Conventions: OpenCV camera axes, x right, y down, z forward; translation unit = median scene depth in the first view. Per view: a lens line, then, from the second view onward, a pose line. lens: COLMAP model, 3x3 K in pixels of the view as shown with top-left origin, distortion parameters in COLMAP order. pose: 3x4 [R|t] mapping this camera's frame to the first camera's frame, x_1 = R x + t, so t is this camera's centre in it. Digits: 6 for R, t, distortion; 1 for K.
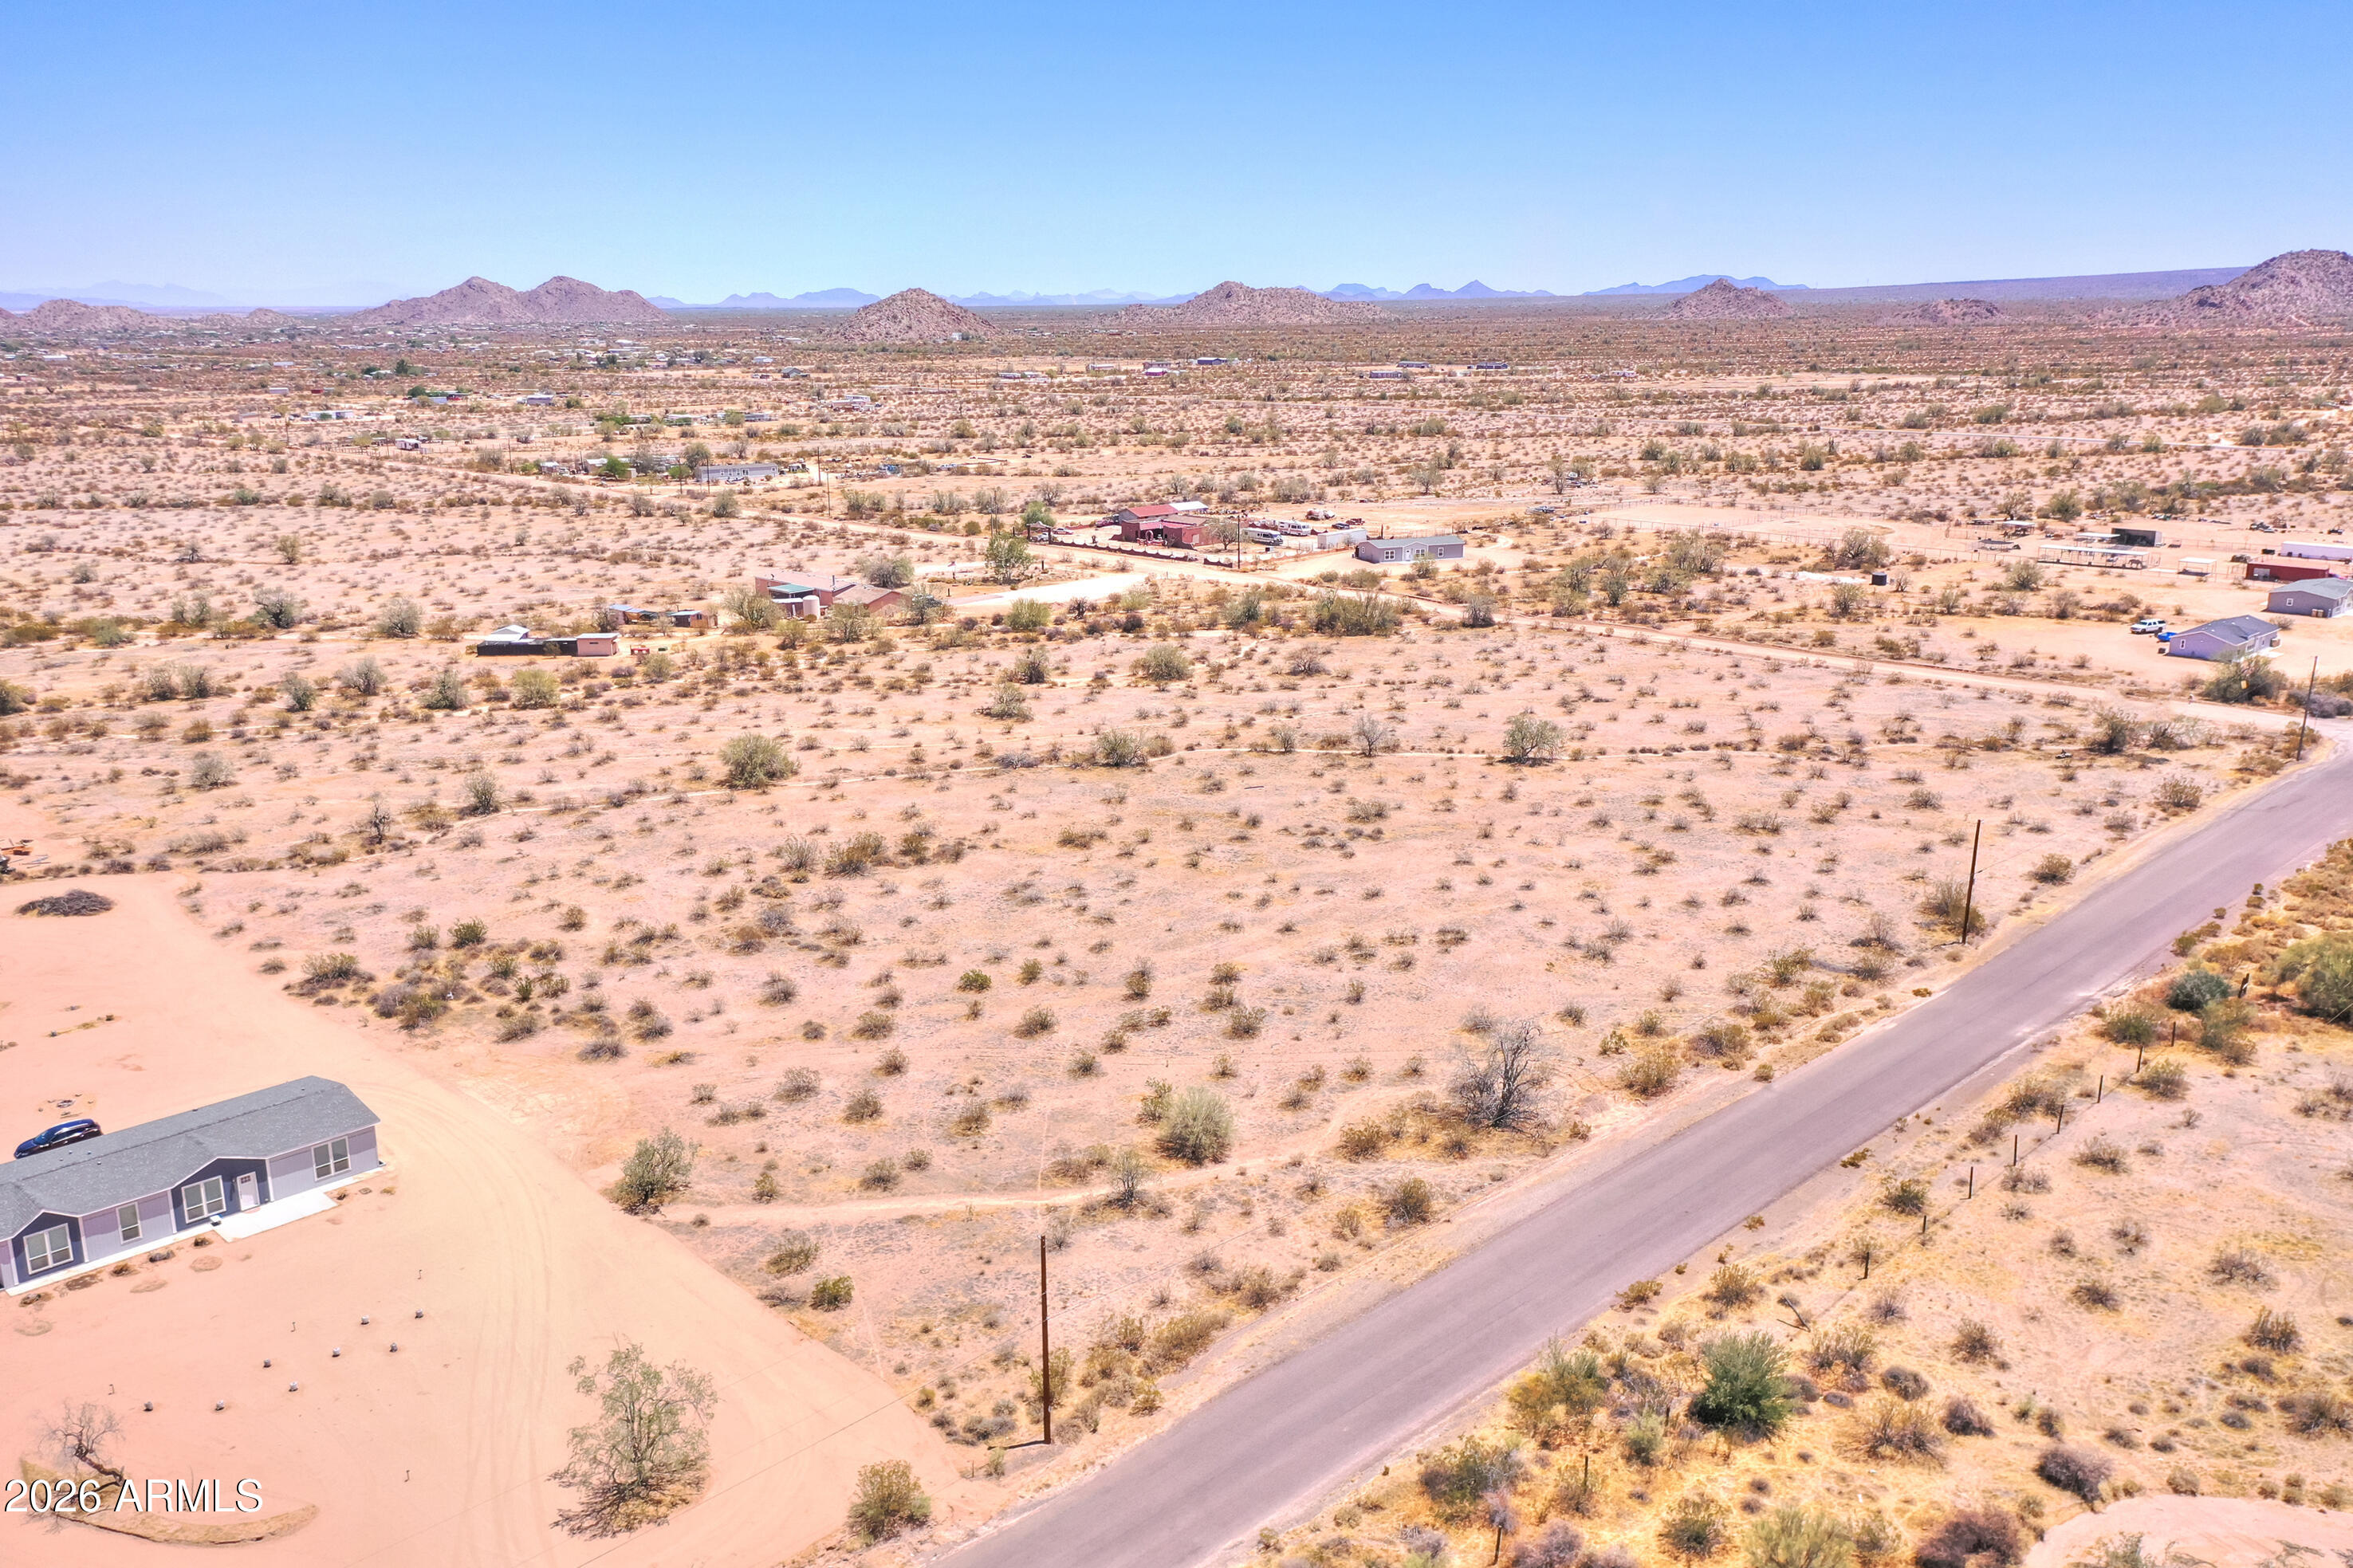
lens RADIAL K [[1859.7, 0, 1176.5], [0, 1859.7, 784.0], [0, 0, 1]] dist [-0.001832, -0.004946]
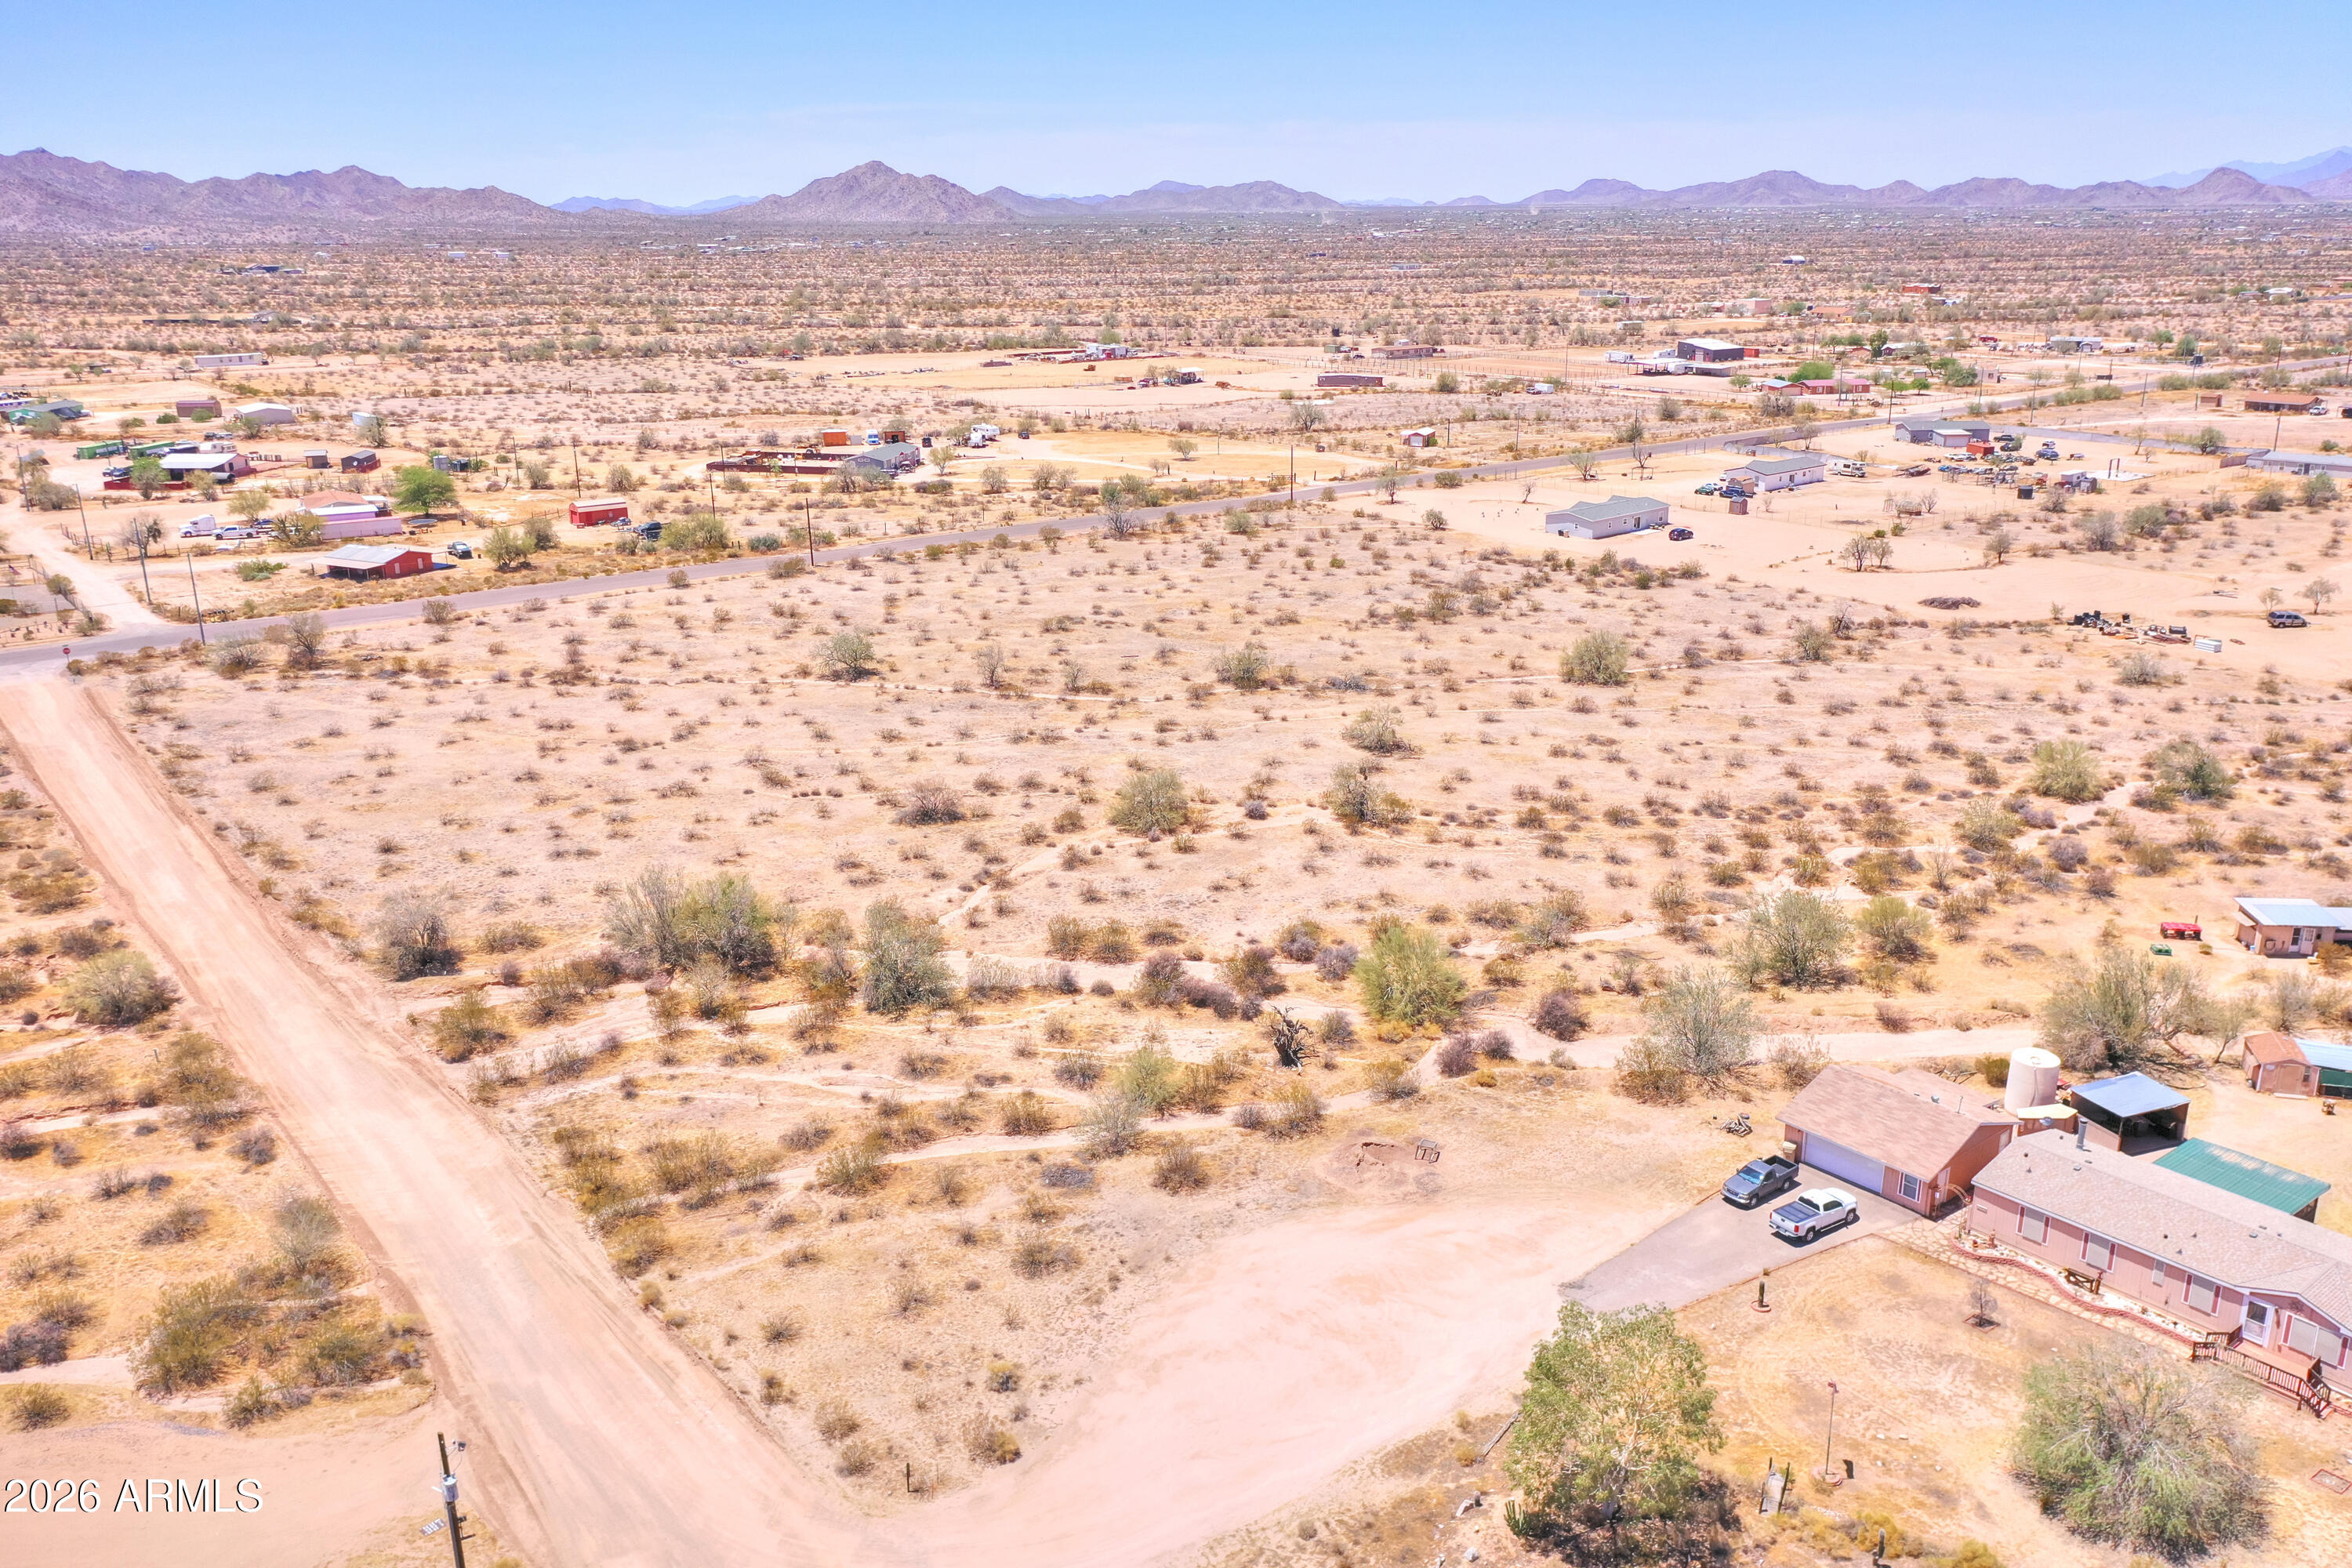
lens RADIAL K [[1859.2, 0, 1176.0], [0, 1859.2, 784.0], [0, 0, 1]] dist [-0.001832, -0.004946]
pose [[-0.995241, -0.012186, 0.096674, -0.092743], [0.040461, 0.850883, 0.523795, -0.495020], [-0.088641, 0.525214, -0.846341, 1.886318]]
